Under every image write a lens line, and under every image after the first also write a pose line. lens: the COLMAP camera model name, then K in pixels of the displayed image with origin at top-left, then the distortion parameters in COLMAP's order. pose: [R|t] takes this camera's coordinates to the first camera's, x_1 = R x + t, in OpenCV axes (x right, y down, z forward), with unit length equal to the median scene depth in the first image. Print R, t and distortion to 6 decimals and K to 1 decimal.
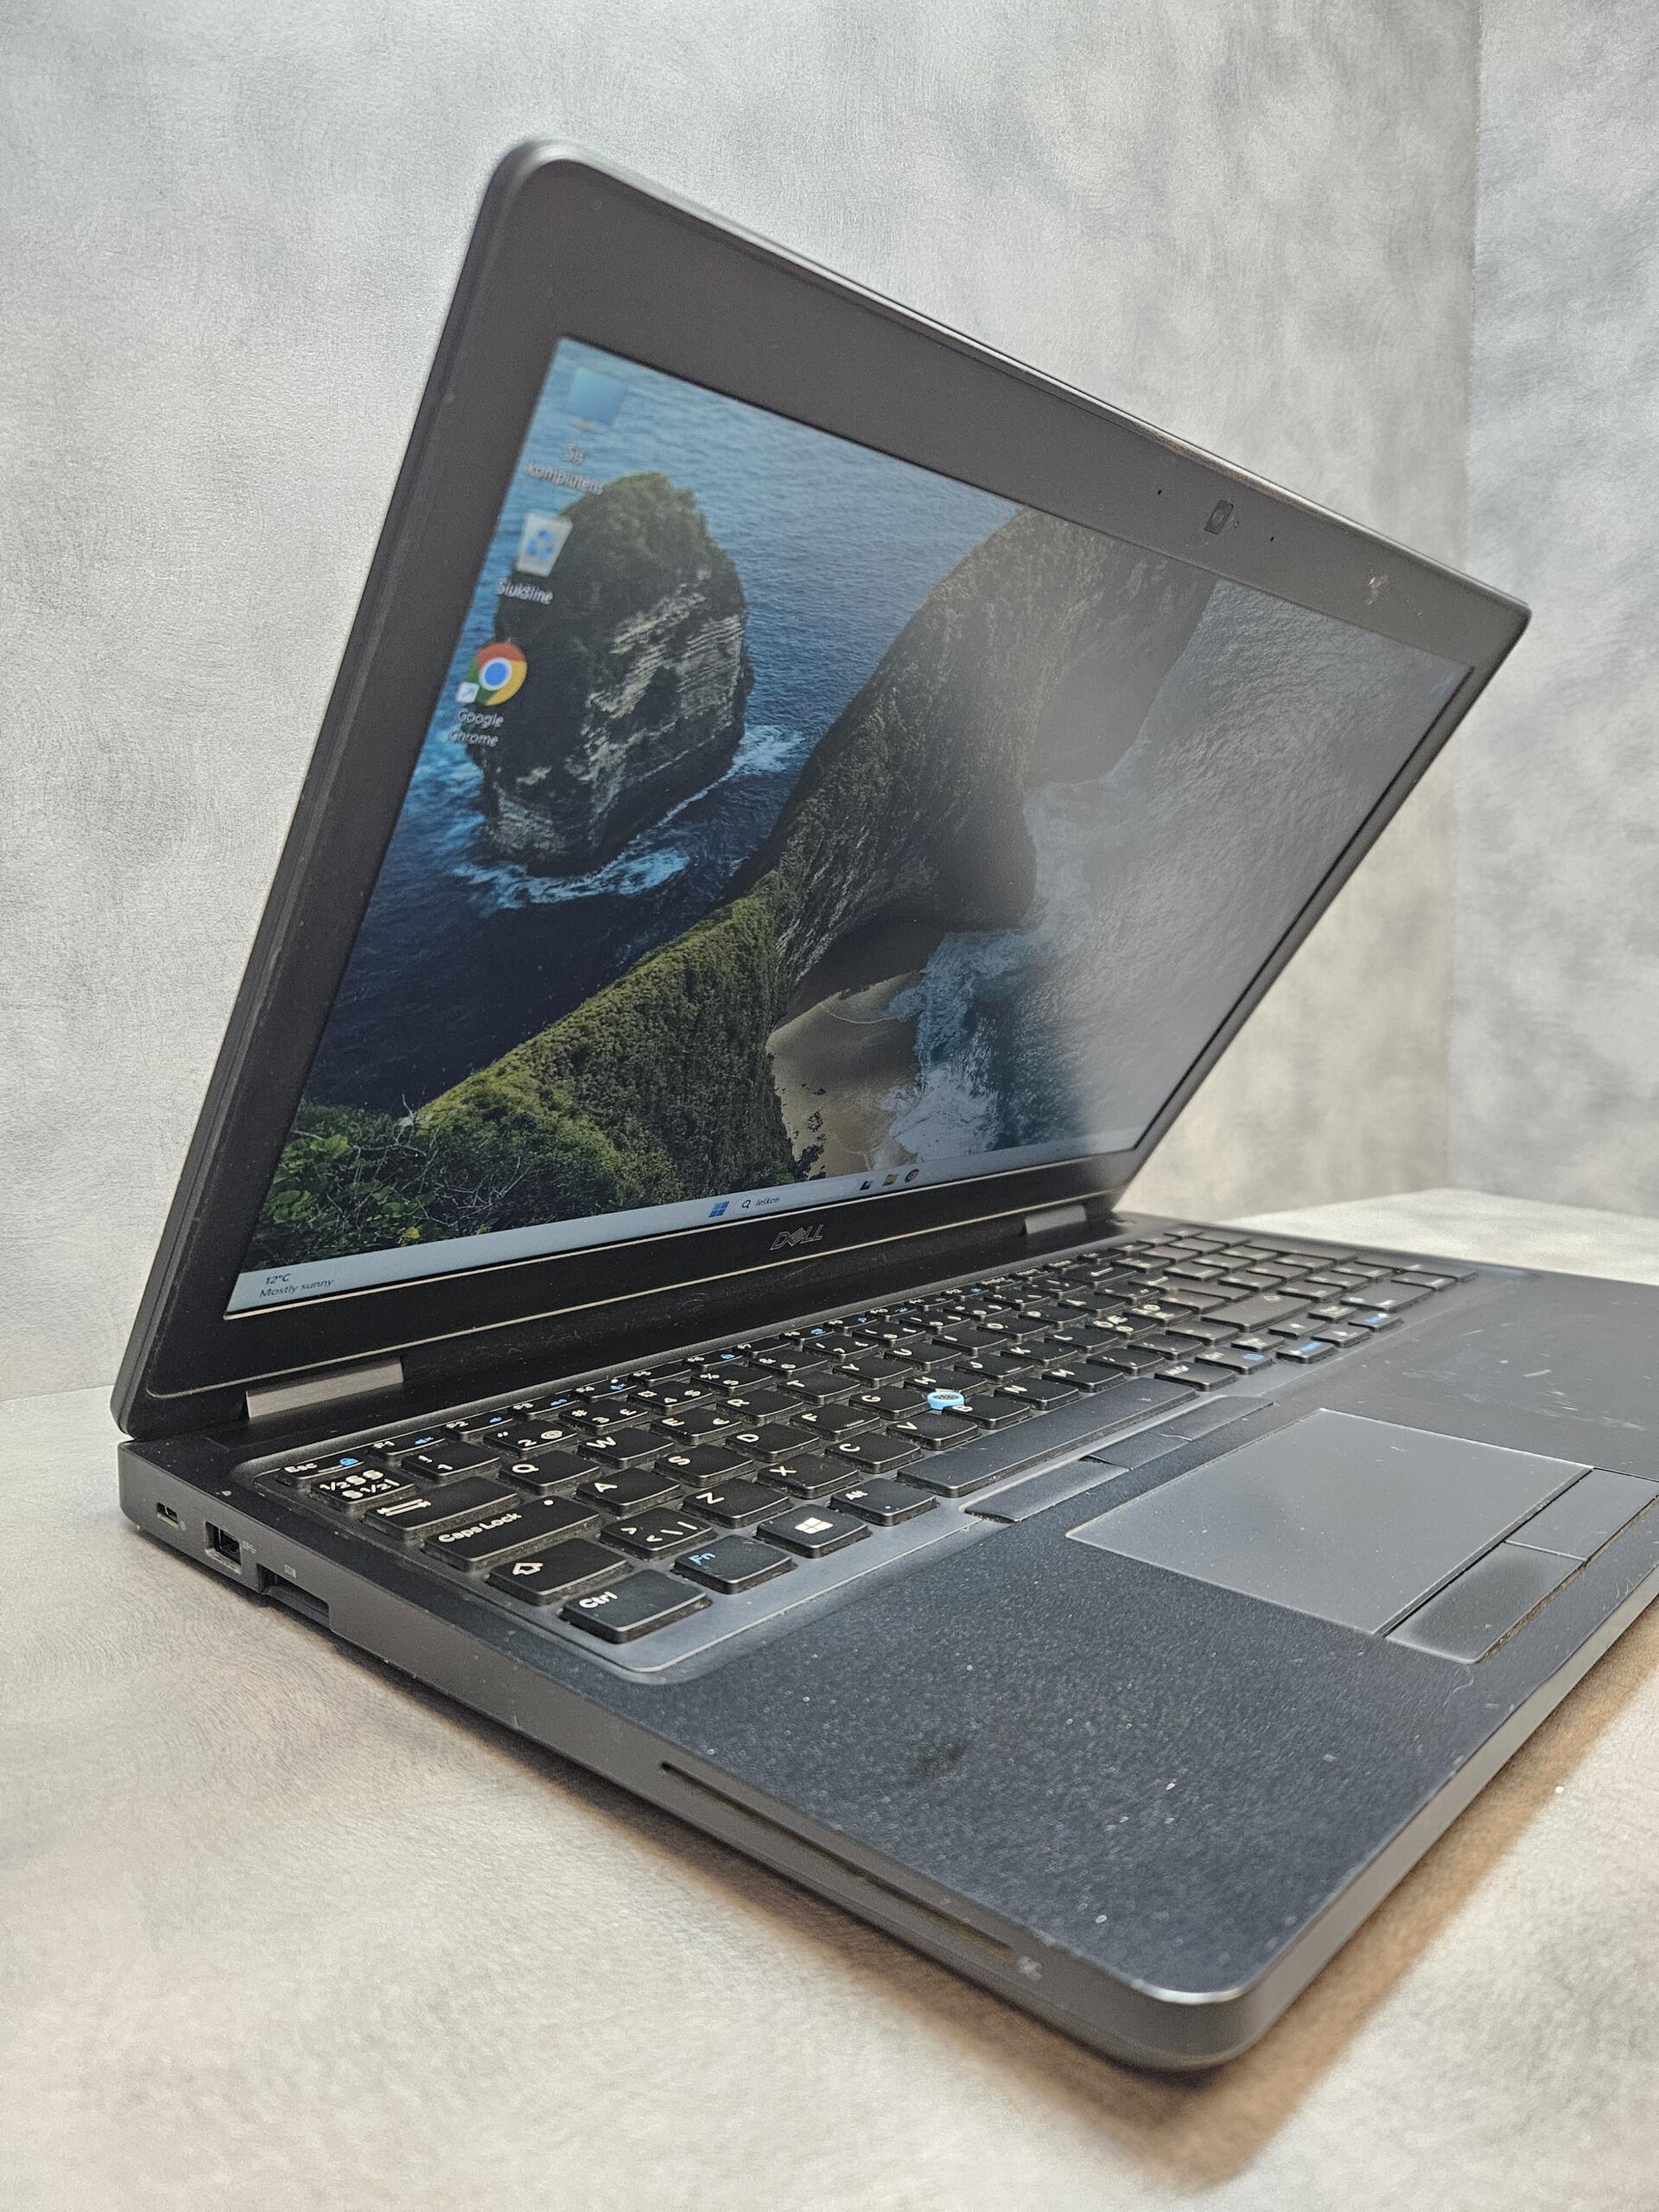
lens RADIAL K [[1517.2, 0, 829.5], [0, 1517.2, 1106.0], [0, 0, 1]] dist [0.044352, -0.057931]
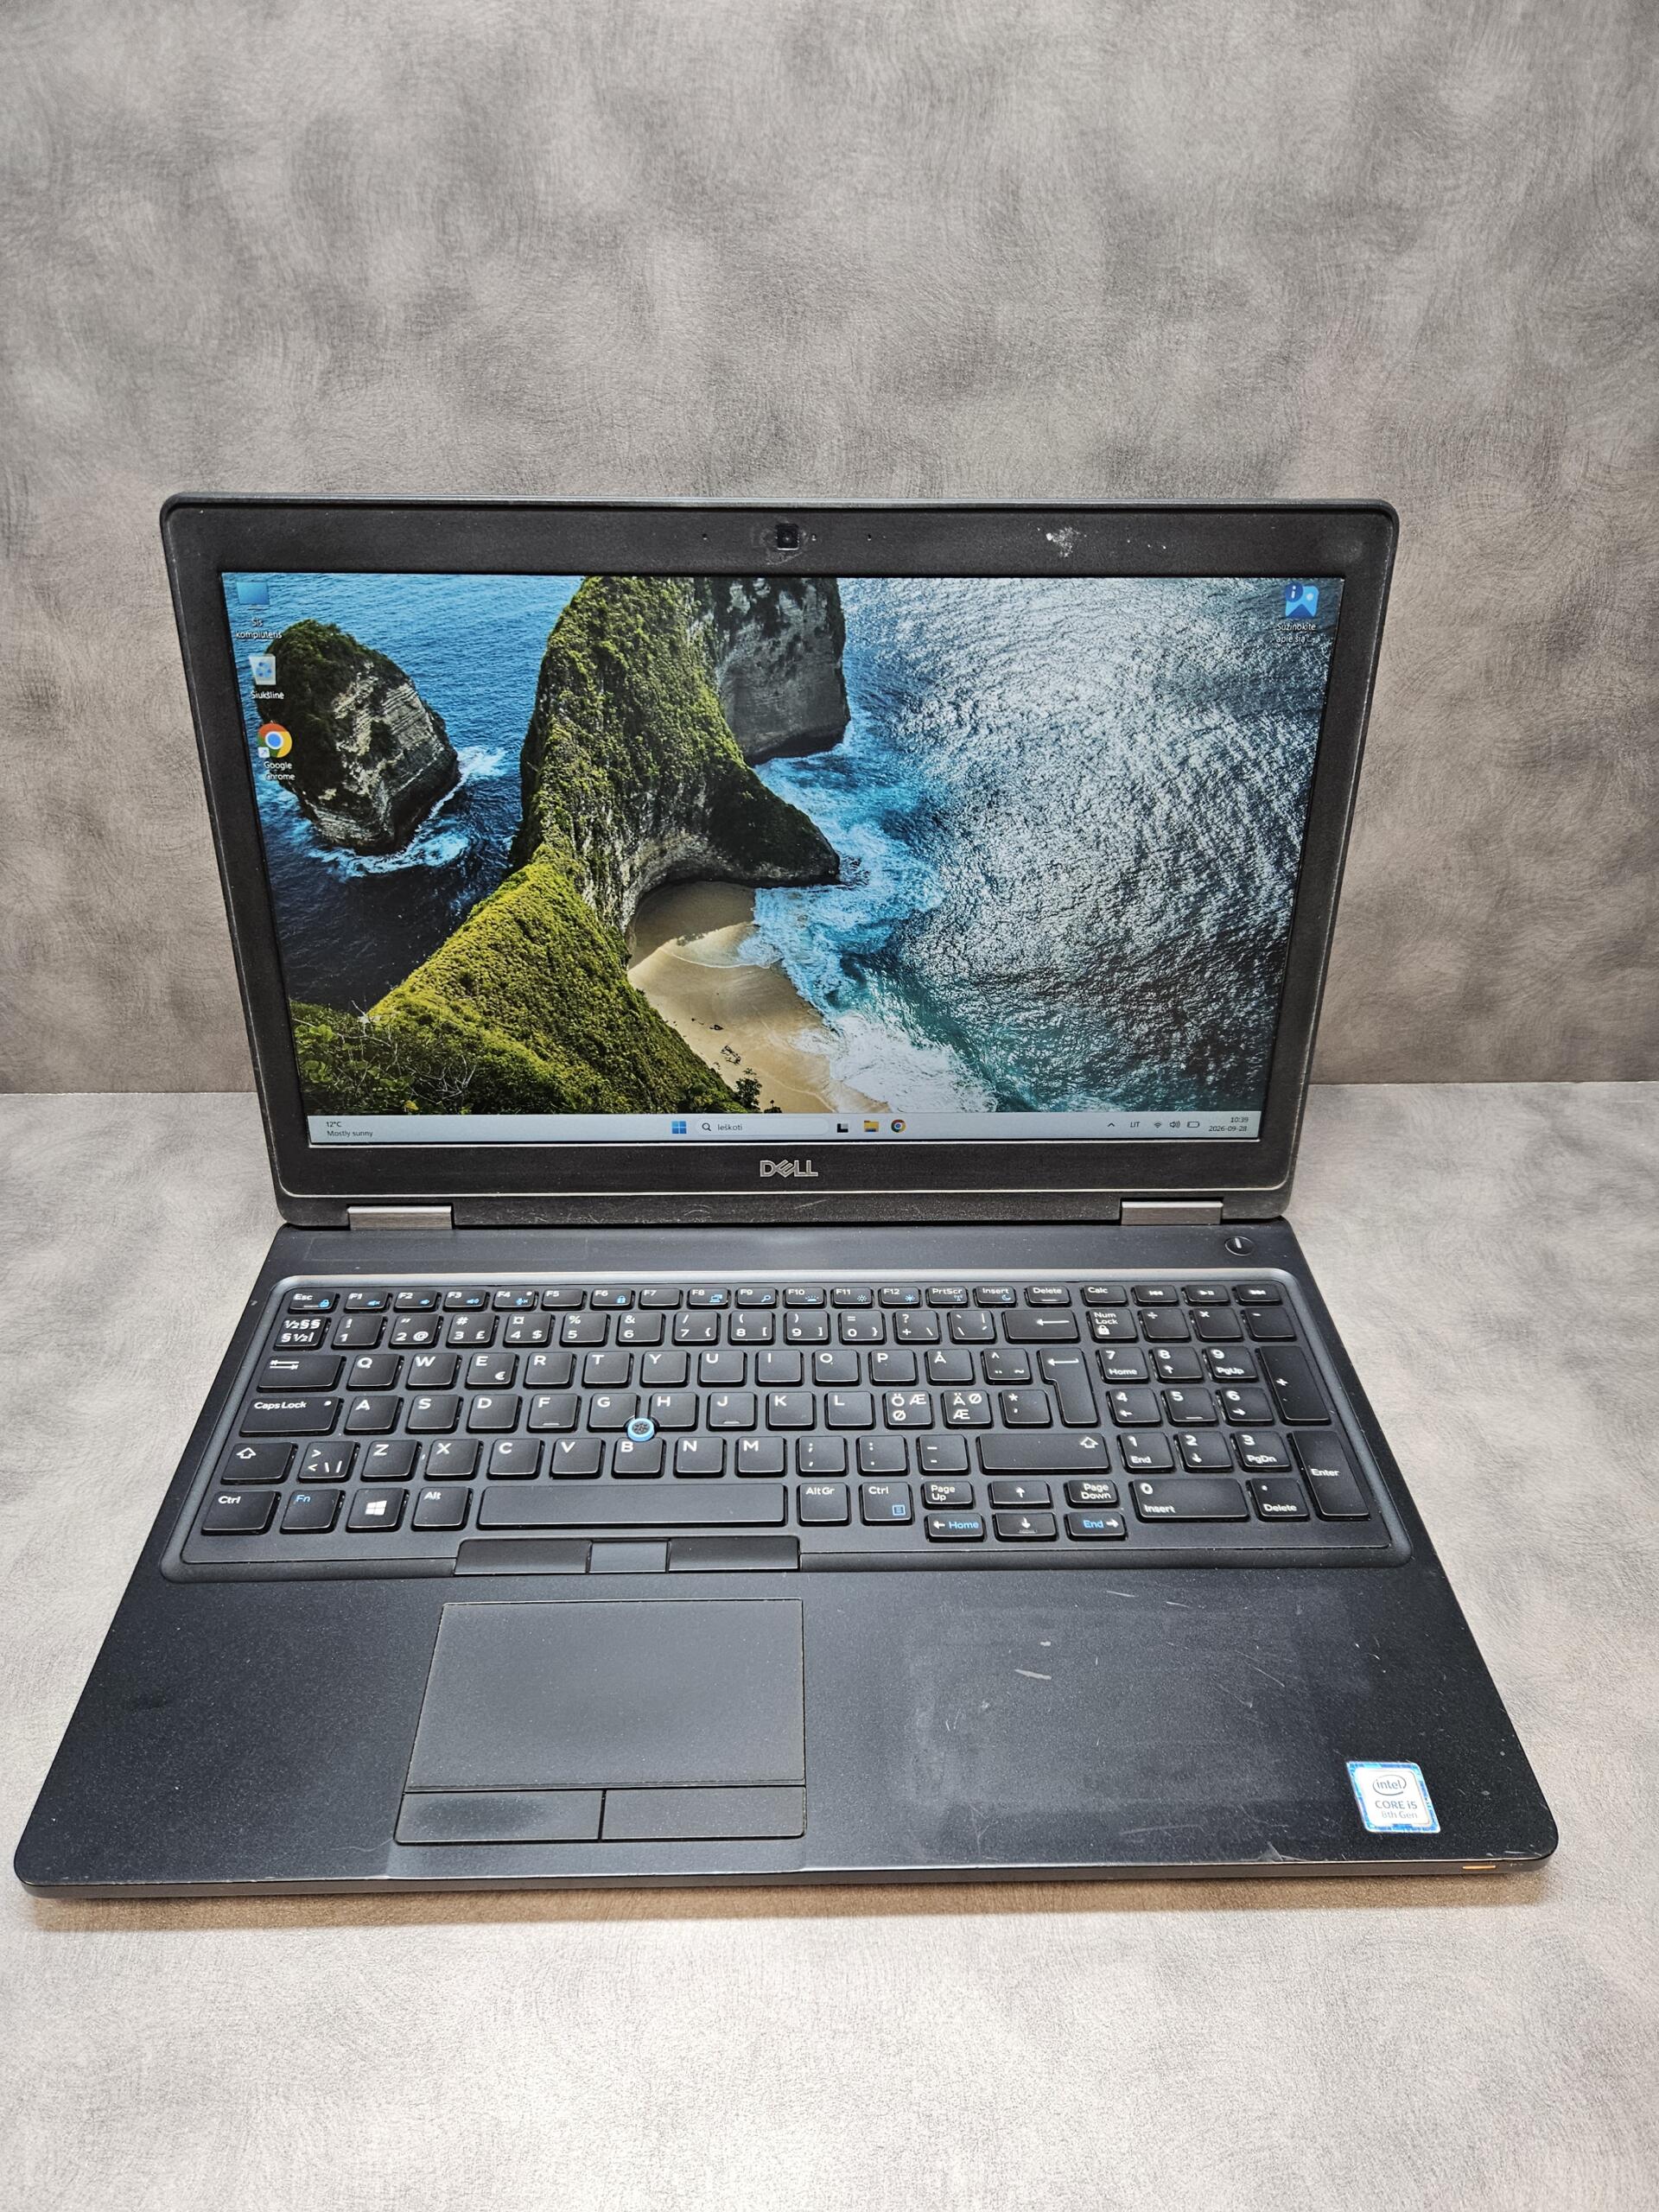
lens RADIAL K [[1517.2, 0, 829.5], [0, 1517.2, 1106.0], [0, 0, 1]] dist [0.044352, -0.057931]
pose [[0.696356, -0.134812, -0.704921, 1.356414], [-0.065131, 0.966276, -0.249134, 0.523112], [0.714735, 0.219398, 0.664092, 0.249470]]
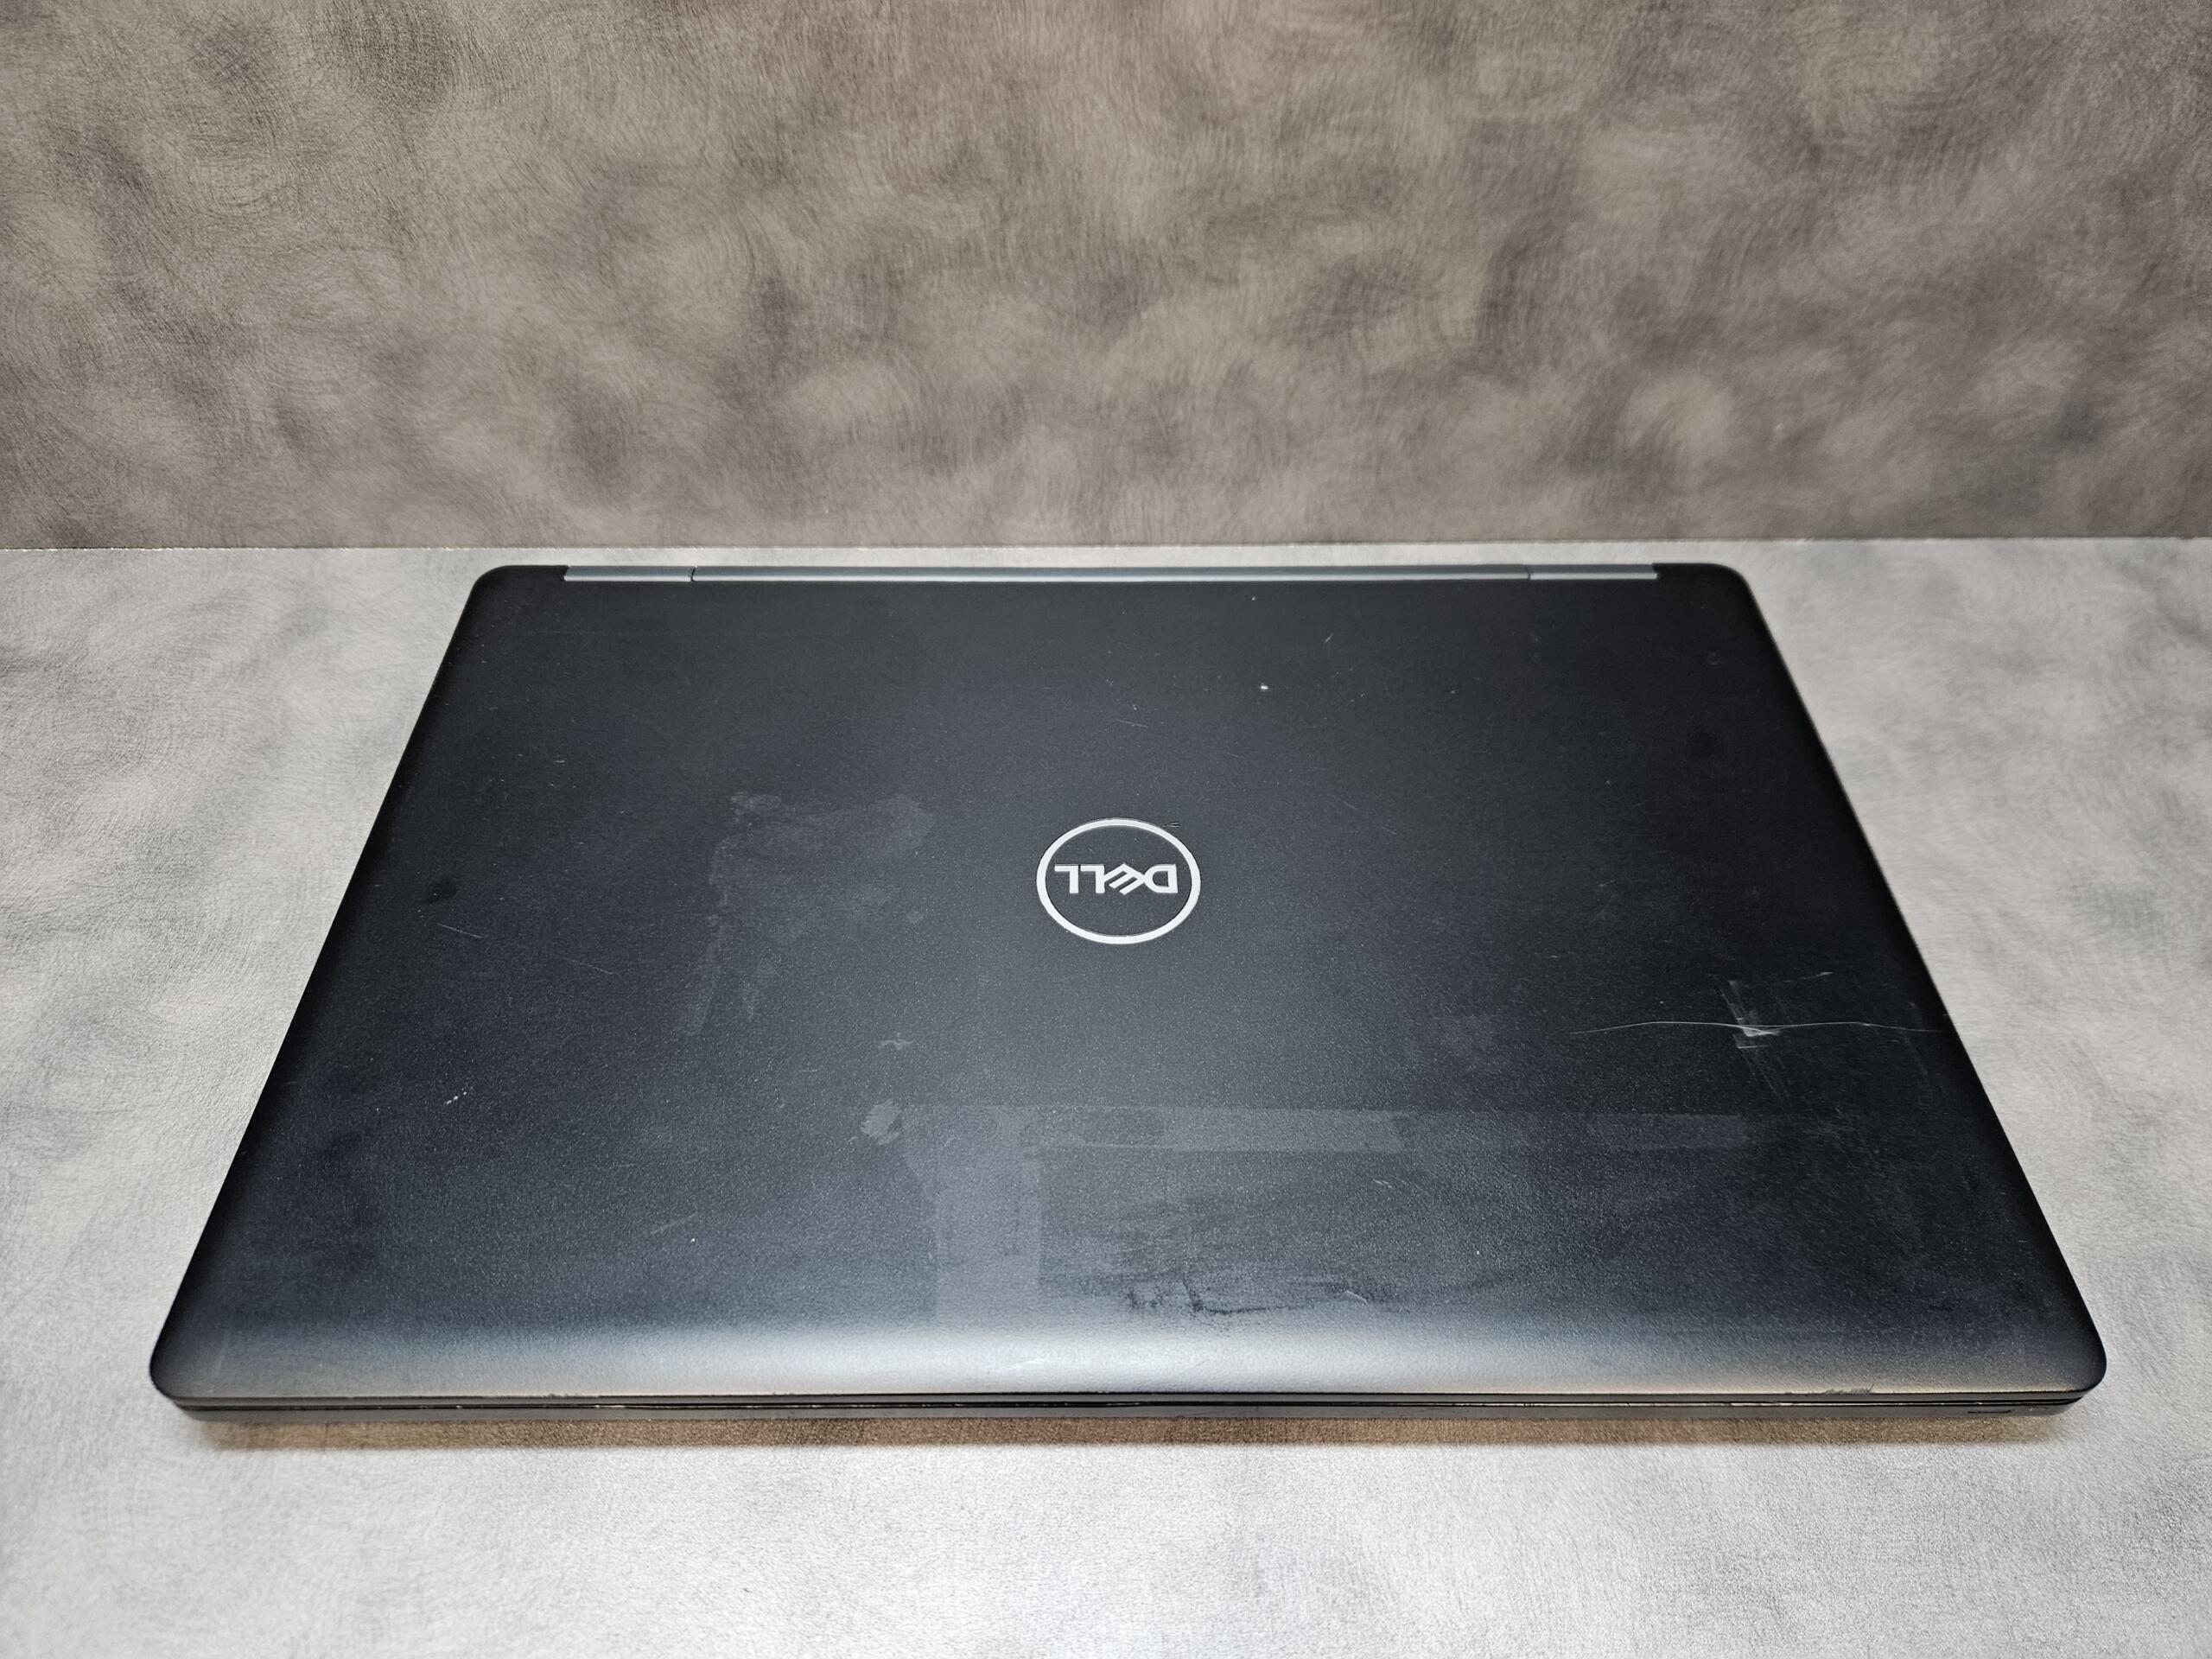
lens RADIAL K [[1513.1, 0, 1078.5], [0, 1513.1, 825.7], [0, 0, 1]] dist [0.048142, -0.058589]
pose [[0.675767, 0.030068, -0.736502, 0.937341], [-0.076728, 0.996609, -0.029714, 0.297919], [0.733111, 0.076591, 0.675783, 0.555920]]
